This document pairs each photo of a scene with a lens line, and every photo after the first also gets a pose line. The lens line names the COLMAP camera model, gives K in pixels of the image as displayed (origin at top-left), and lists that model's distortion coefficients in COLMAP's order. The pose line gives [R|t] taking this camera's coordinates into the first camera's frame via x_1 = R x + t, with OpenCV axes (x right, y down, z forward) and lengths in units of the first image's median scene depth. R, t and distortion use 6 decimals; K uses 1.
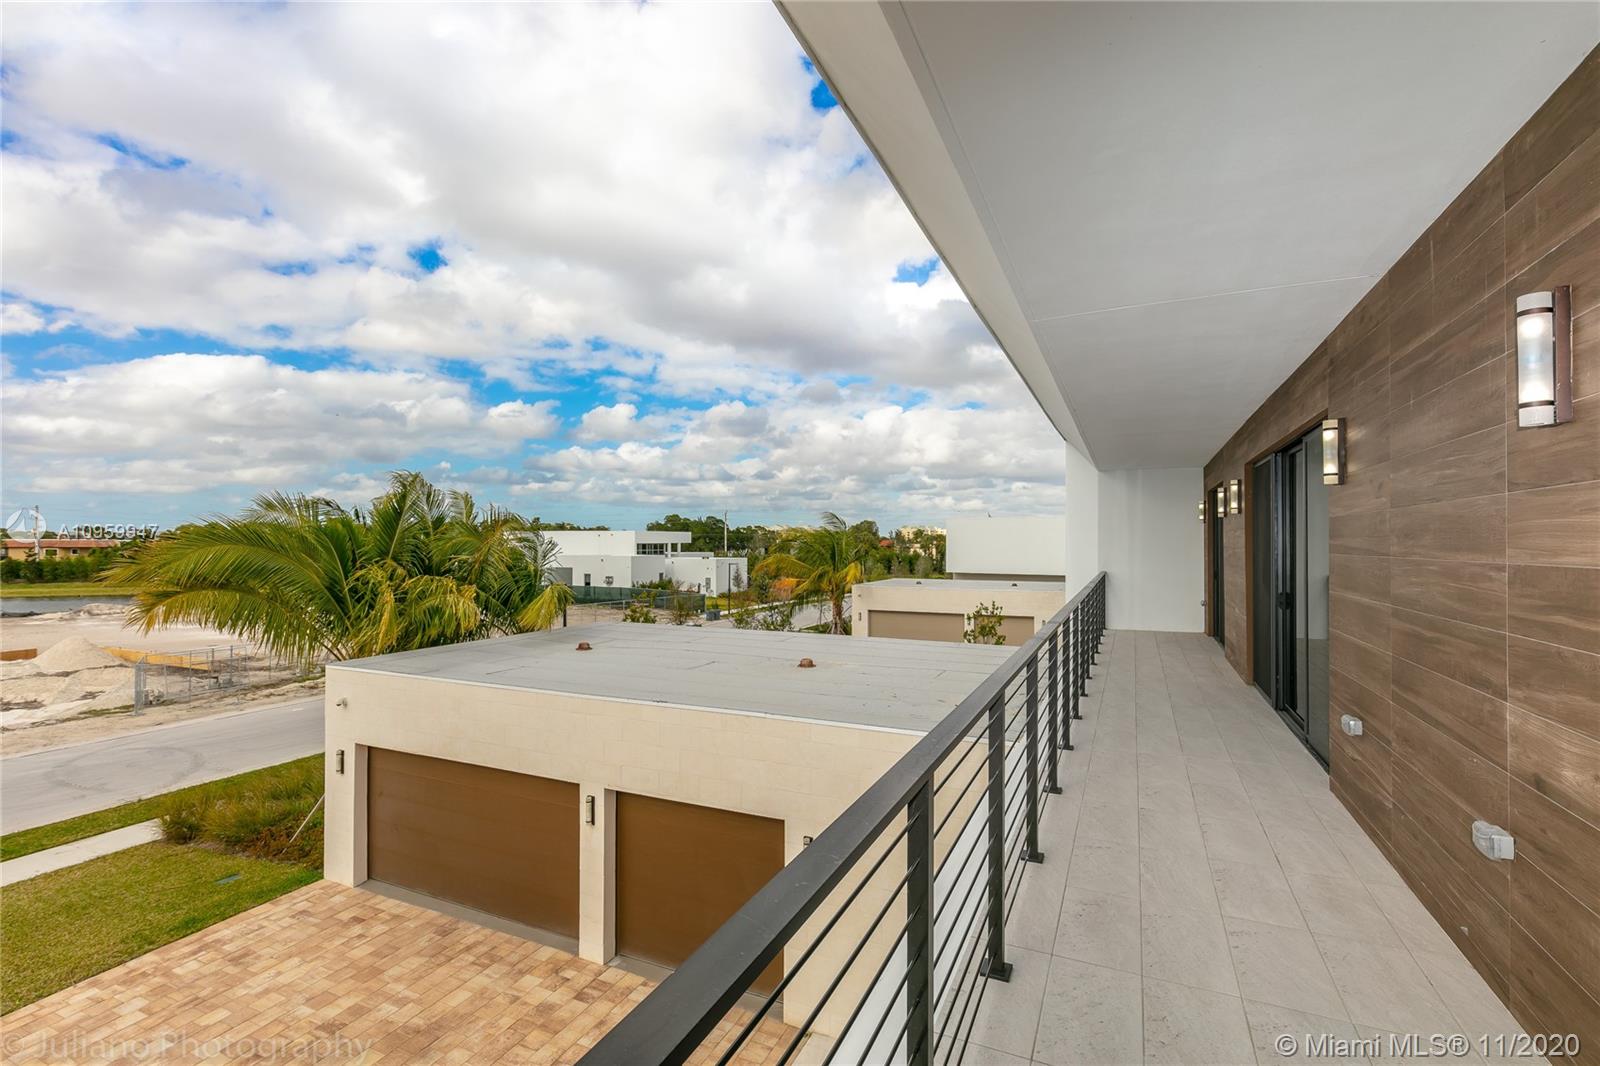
lens RADIAL K [[726.9, 0, 801.9], [0, 726.9, 534.7], [0, 0, 1]] dist [-0.011003, 0.000510]
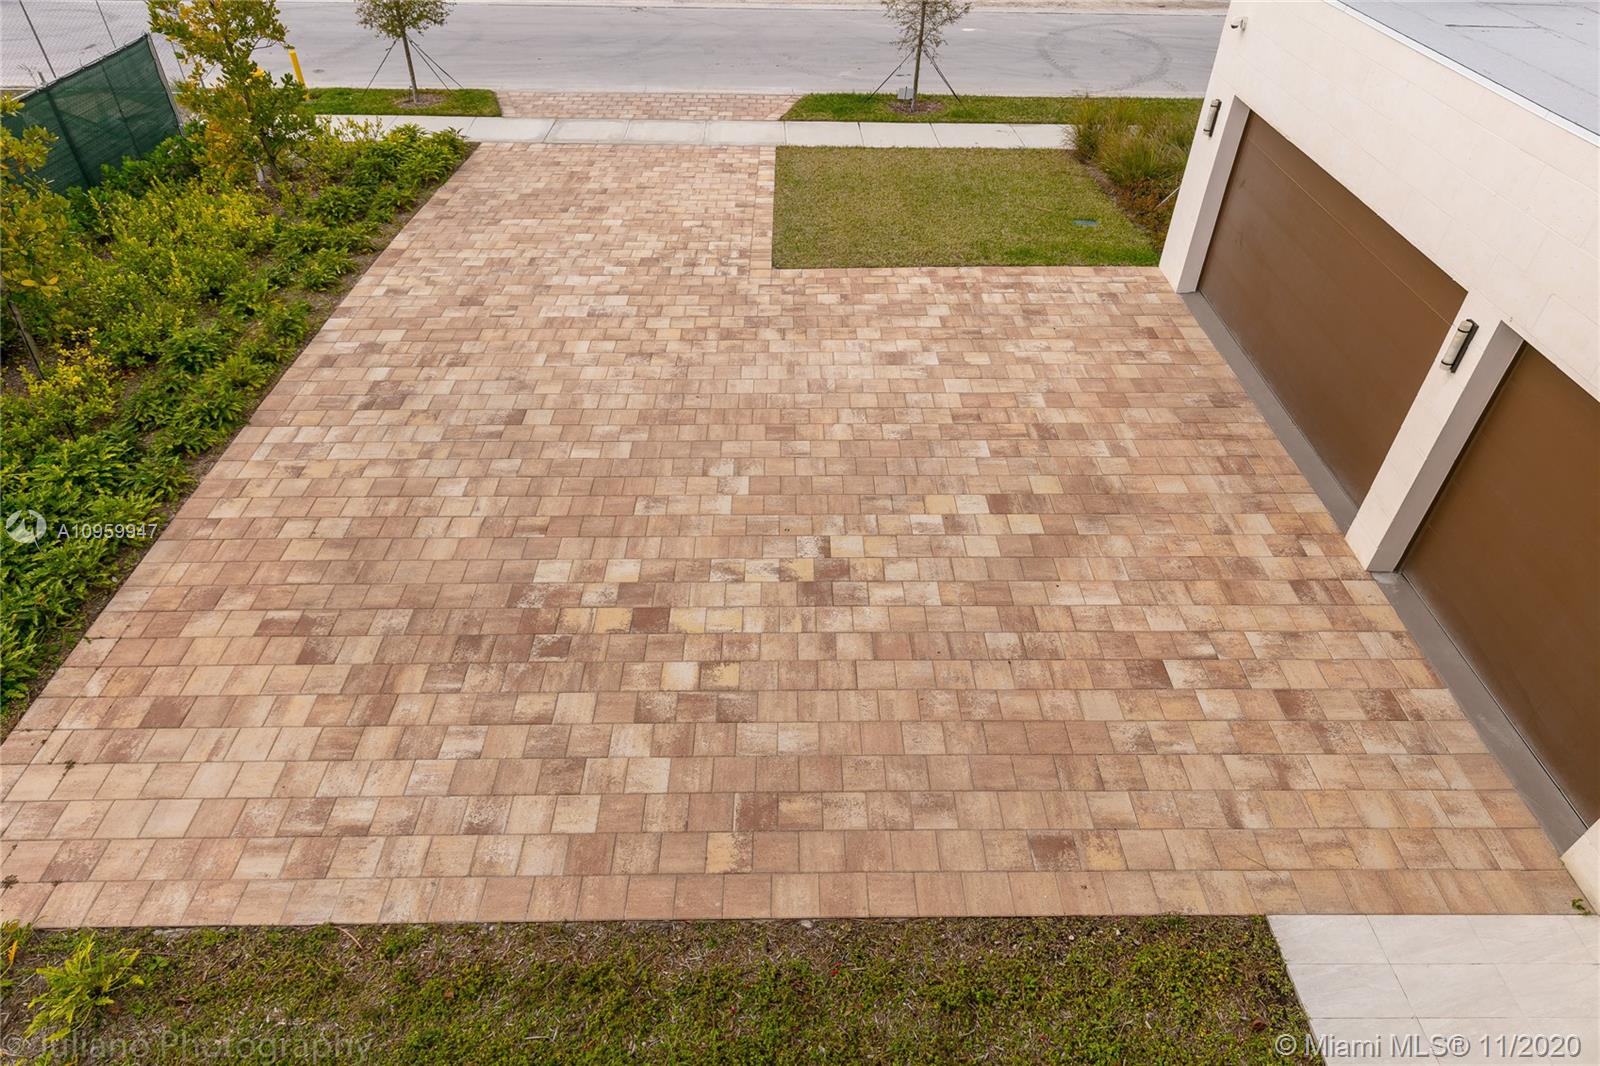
lens RADIAL K [[960.8, 0, 799.9], [0, 960.8, 528.1], [0, 0, 1]] dist [-0.000445, 0.000345]
pose [[0.424972, 0.591226, -0.685457, 0.071802], [-0.007927, 0.759640, 0.650296, 0.017833], [0.905172, -0.270924, 0.327512, 0.276391]]
